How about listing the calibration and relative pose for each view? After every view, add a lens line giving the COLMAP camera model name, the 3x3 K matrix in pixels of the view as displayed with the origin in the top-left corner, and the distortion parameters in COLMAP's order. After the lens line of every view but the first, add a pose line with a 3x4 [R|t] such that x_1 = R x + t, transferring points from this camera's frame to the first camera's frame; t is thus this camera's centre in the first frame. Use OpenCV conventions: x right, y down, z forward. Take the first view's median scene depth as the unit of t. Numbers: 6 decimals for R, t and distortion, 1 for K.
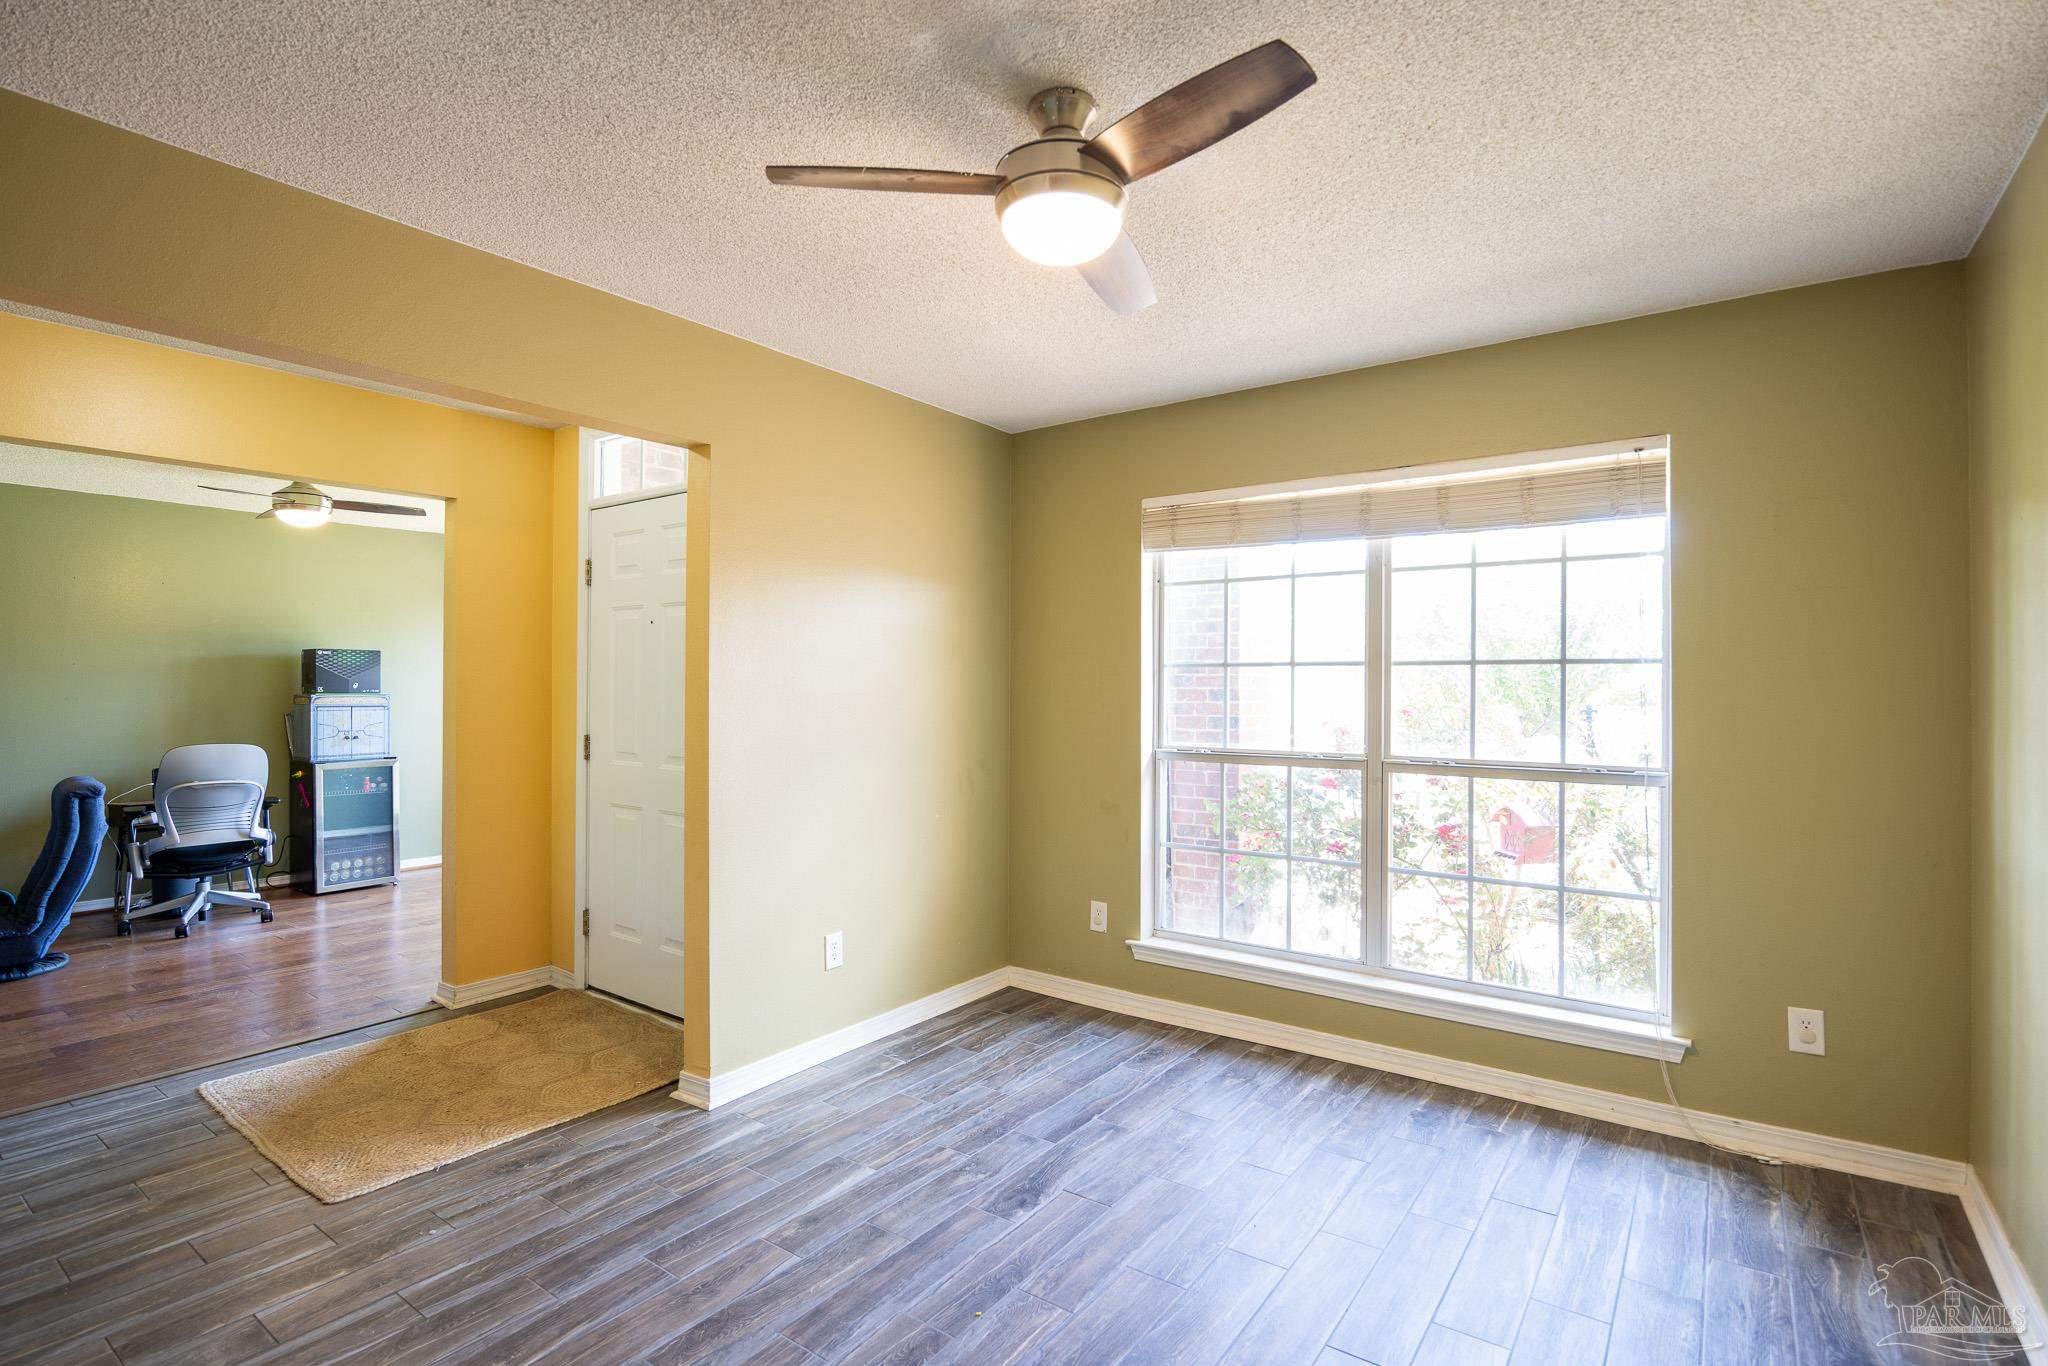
lens RADIAL K [[974.9, 0, 1031.1], [0, 974.9, 683.0], [0, 0, 1]] dist [-0.011596, 0.000032]
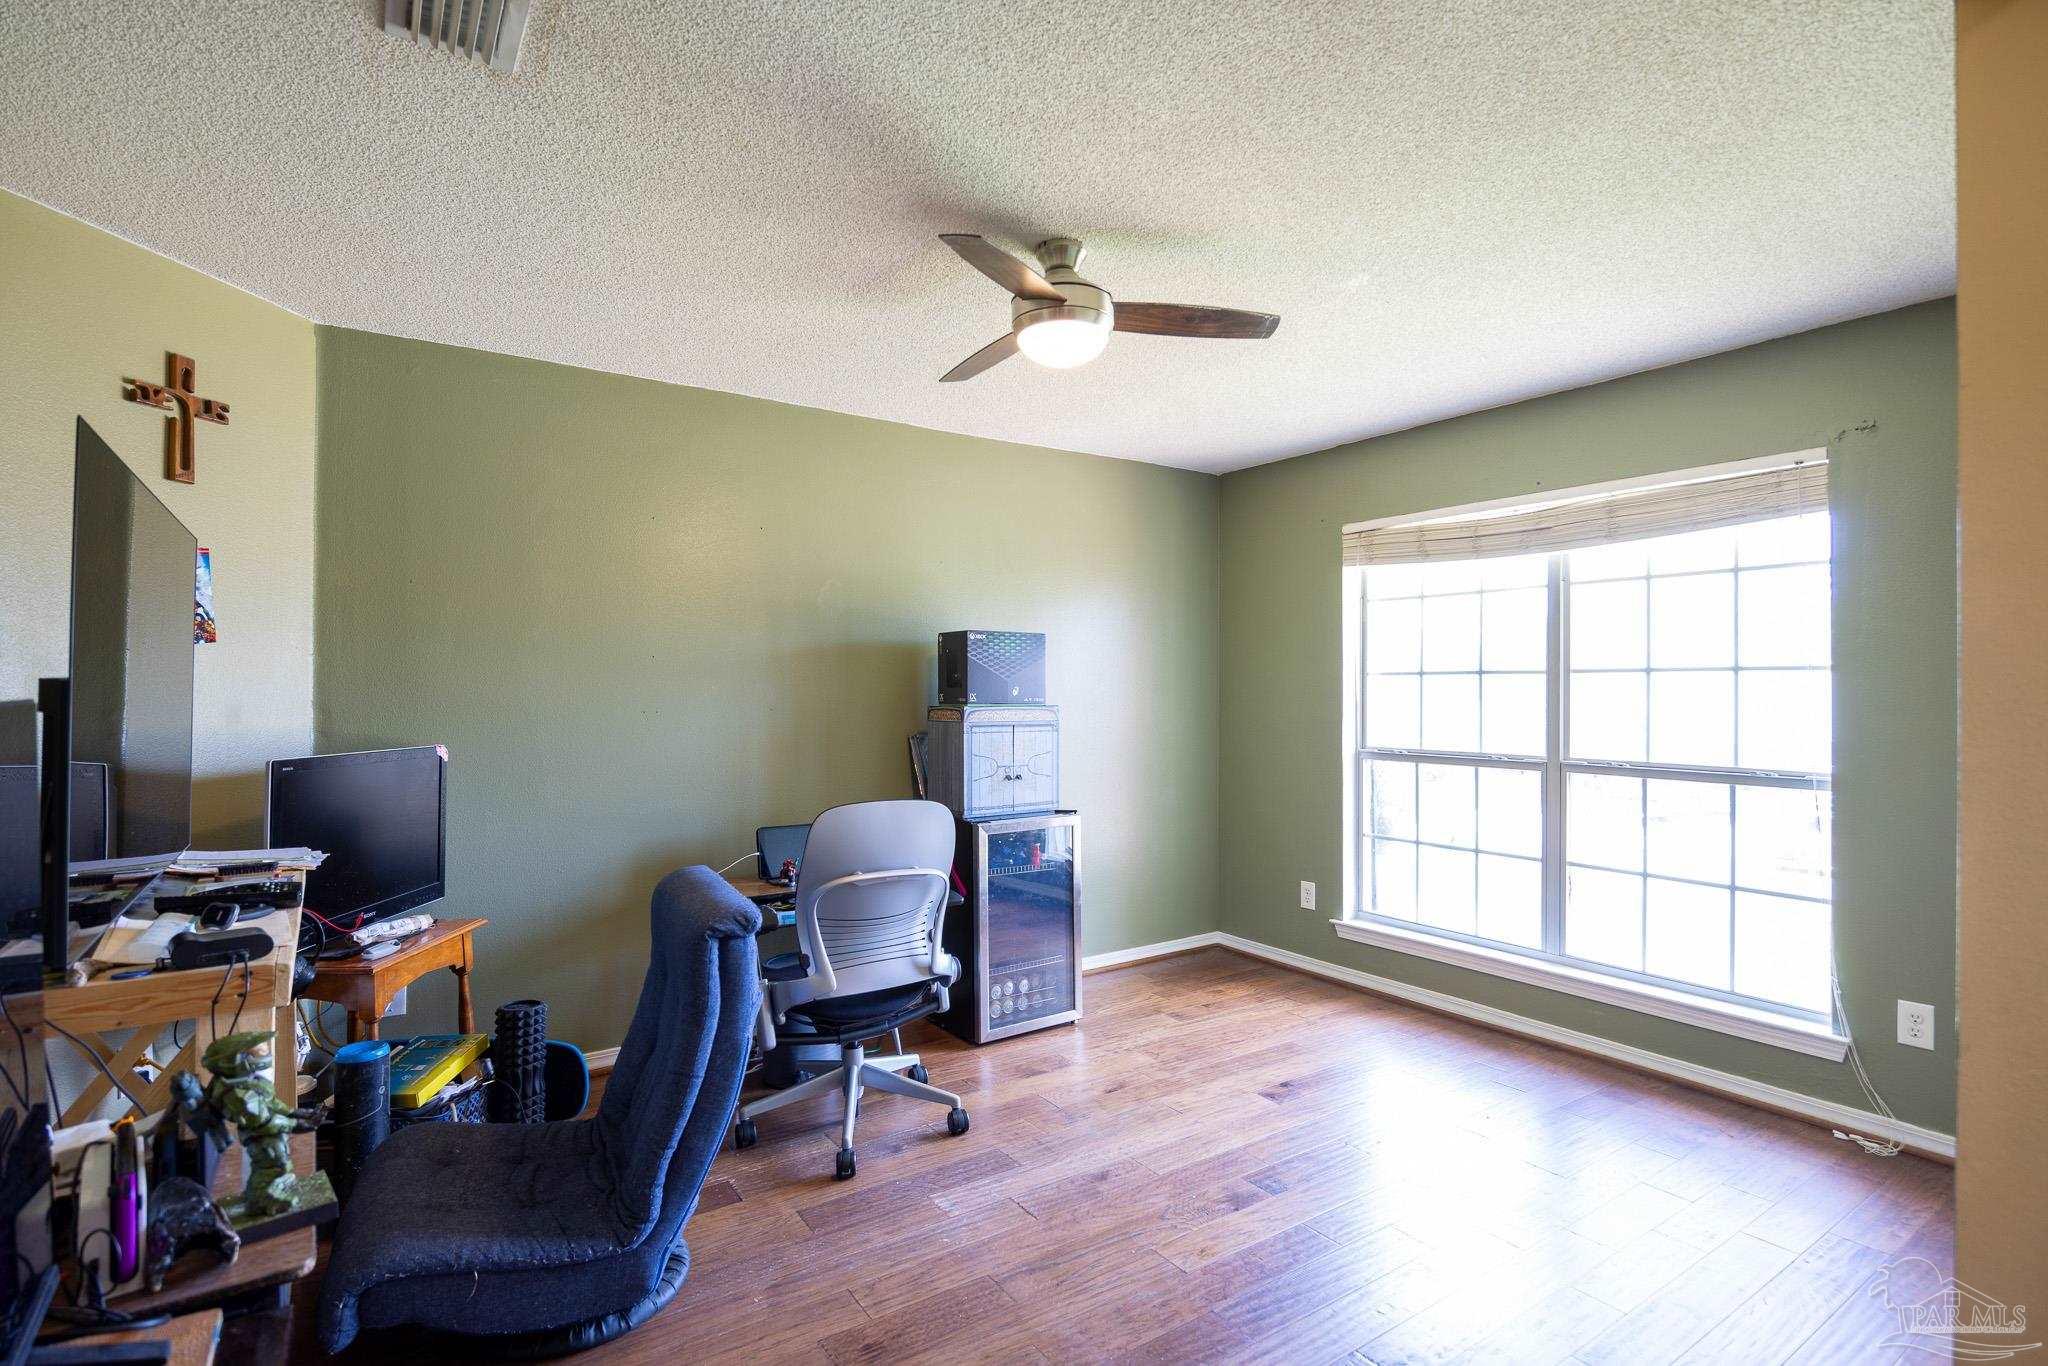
lens RADIAL K [[974.9, 0, 1031.1], [0, 974.9, 683.0], [0, 0, 1]] dist [-0.011596, 0.000032]
pose [[0.941373, -0.004364, -0.337340, -0.714899], [0.002816, 0.999983, -0.005076, 0.000993], [0.337357, 0.003828, 0.941369, 0.635795]]
